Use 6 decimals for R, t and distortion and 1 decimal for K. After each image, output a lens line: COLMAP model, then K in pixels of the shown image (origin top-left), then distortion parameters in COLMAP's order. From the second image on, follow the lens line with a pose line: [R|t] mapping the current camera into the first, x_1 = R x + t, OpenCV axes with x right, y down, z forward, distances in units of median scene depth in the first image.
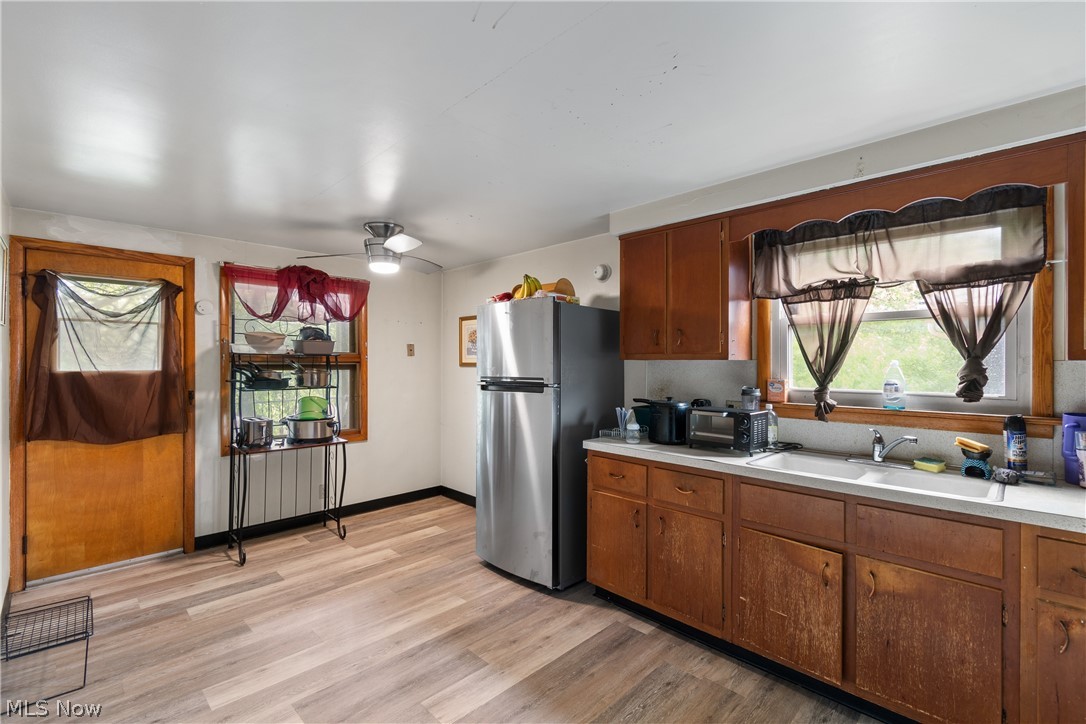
lens RADIAL K [[488.0, 0, 541.3], [0, 488.0, 361.0], [0, 0, 1]] dist [0.000863, 0.000009]
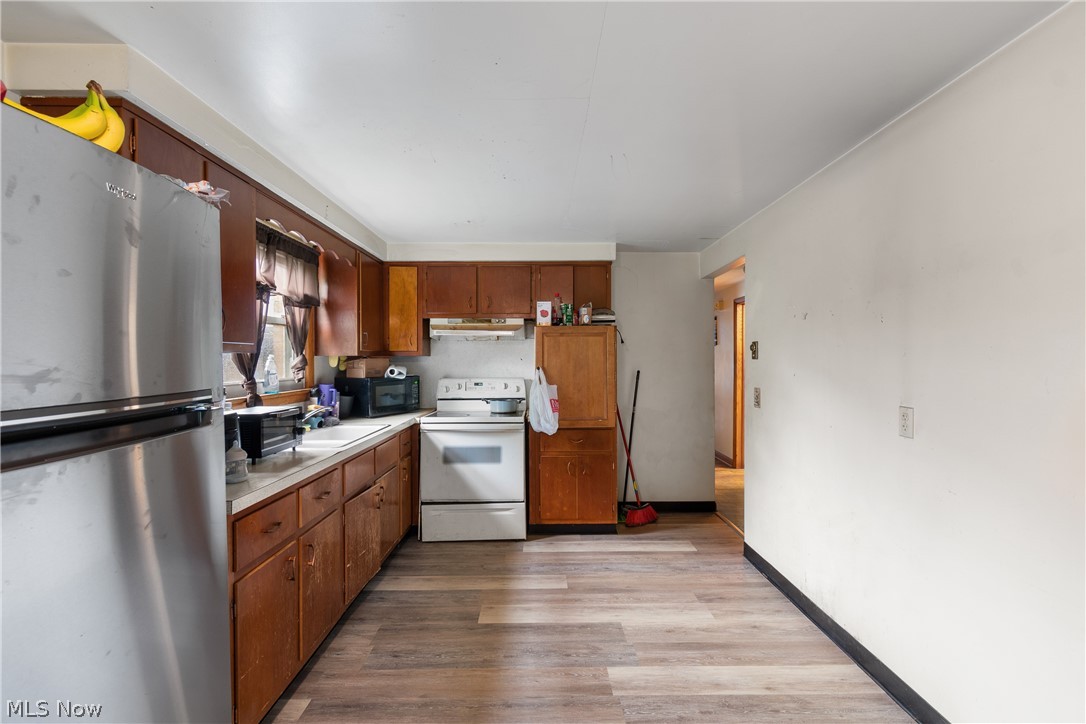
lens RADIAL K [[488.0, 0, 543.0], [0, 488.0, 362.5], [0, 0, 1]] dist [0.000863, 0.000009]
pose [[-0.728998, -0.000639, 0.684515, -0.691875], [-0.003275, 0.999991, -0.002555, 0.019098], [-0.684508, -0.004105, -0.728994, 1.529486]]
